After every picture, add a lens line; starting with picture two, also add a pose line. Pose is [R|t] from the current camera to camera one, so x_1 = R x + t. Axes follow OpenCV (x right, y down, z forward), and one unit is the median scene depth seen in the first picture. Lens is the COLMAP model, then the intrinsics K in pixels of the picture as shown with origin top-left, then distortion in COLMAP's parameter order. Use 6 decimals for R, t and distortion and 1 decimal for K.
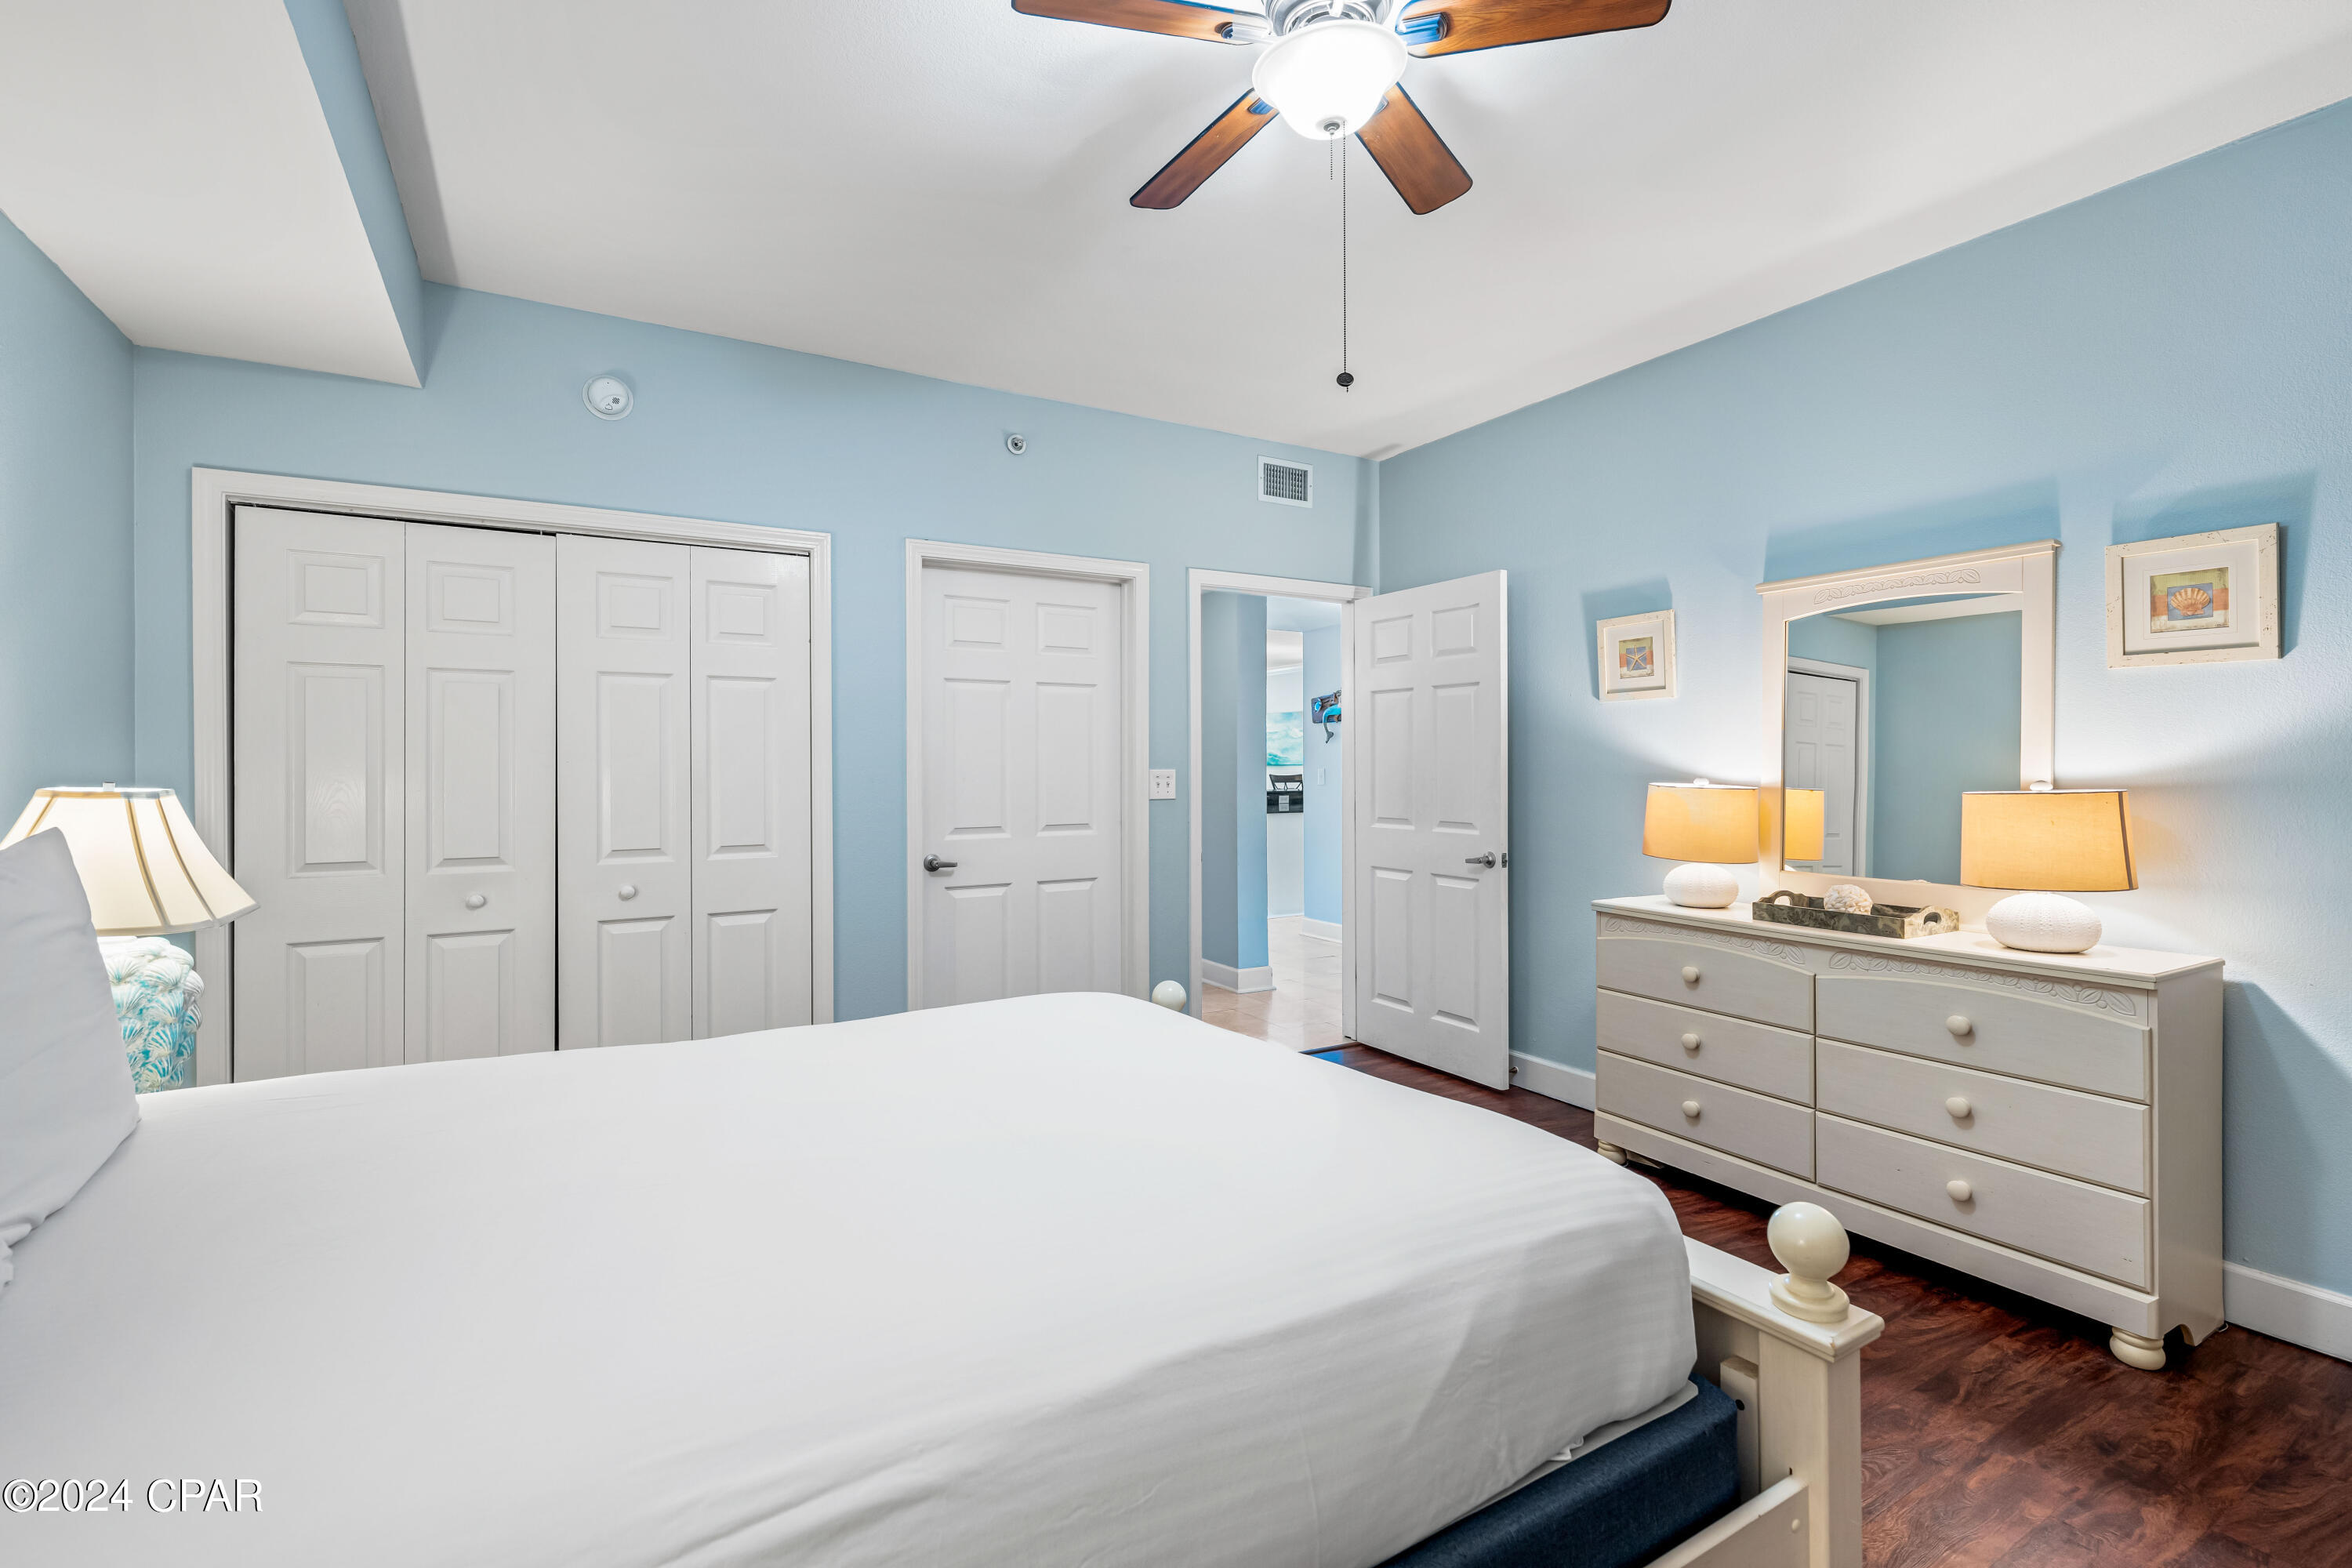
lens RADIAL K [[1070.7, 0, 1173.3], [0, 1070.7, 780.9], [0, 0, 1]] dist [0.001004, -0.000651]
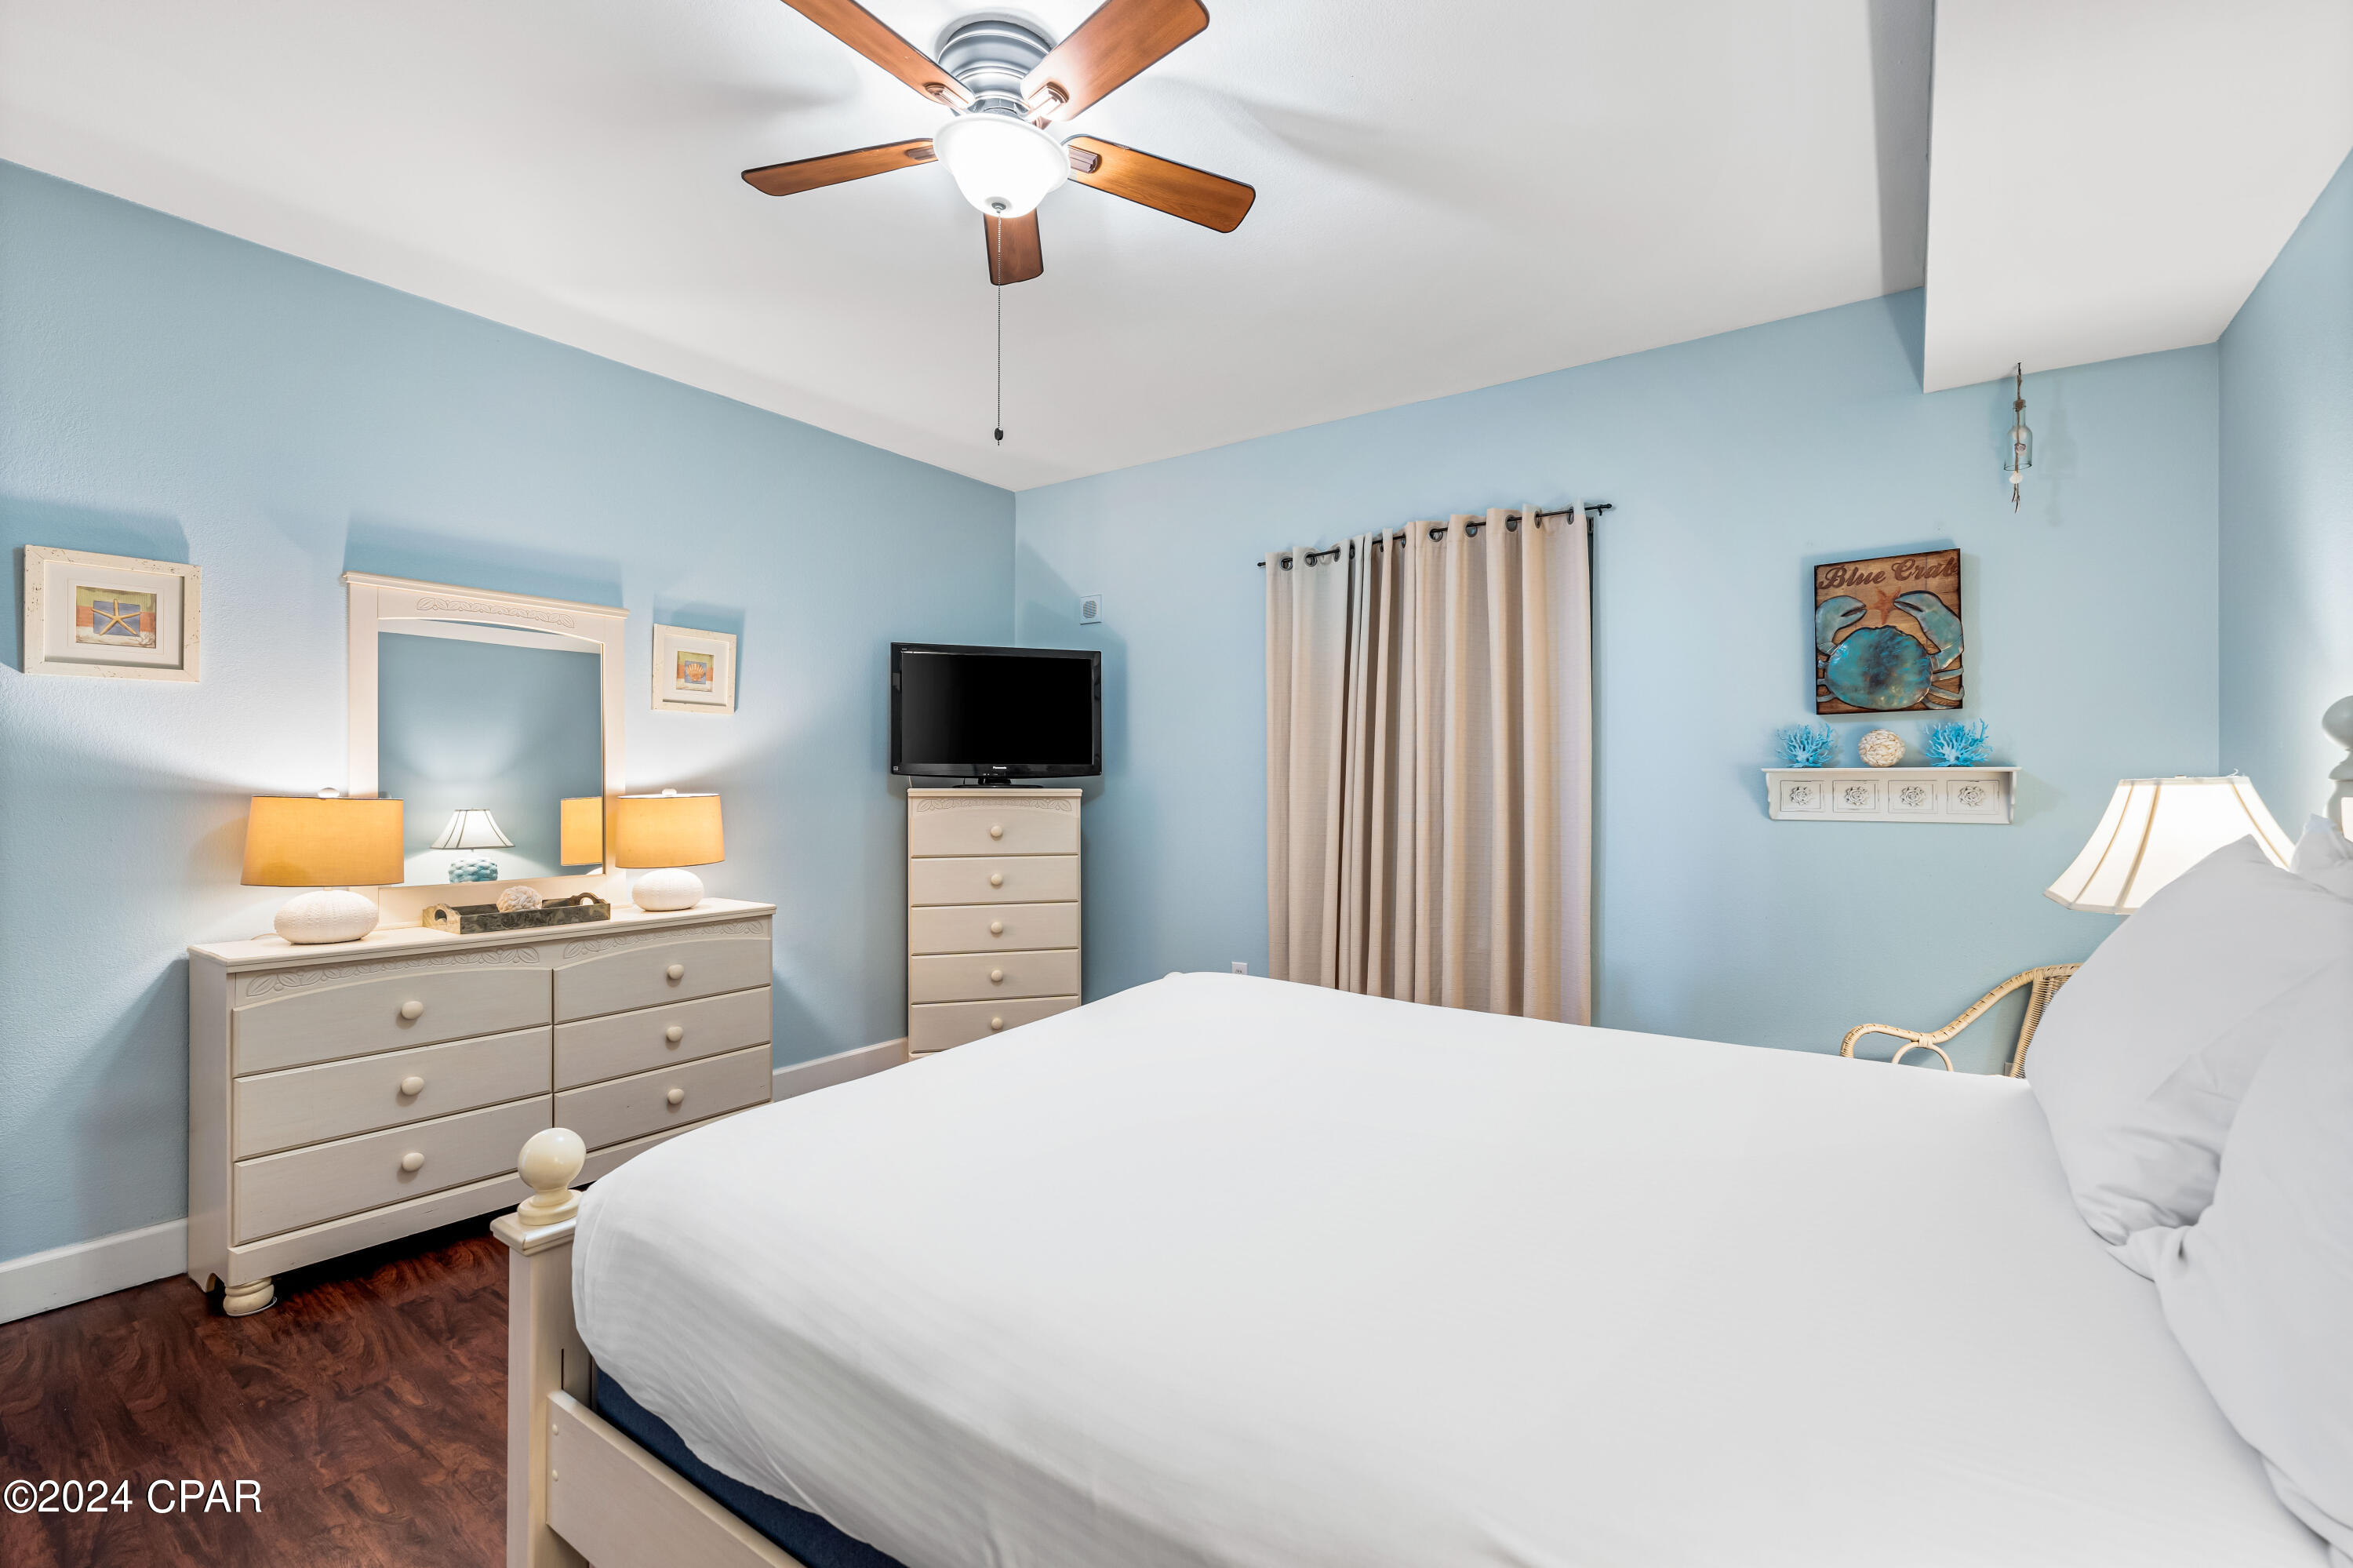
lens RADIAL K [[1022.3, 0, 1158.6], [0, 1022.3, 780.8], [0, 0, 1]] dist [-0.000855, -0.000302]
pose [[-0.418016, -0.004682, 0.908427, -0.604851], [0.004519, 0.999964, 0.007234, -0.014232], [-0.908428, 0.007129, -0.417980, 0.881945]]
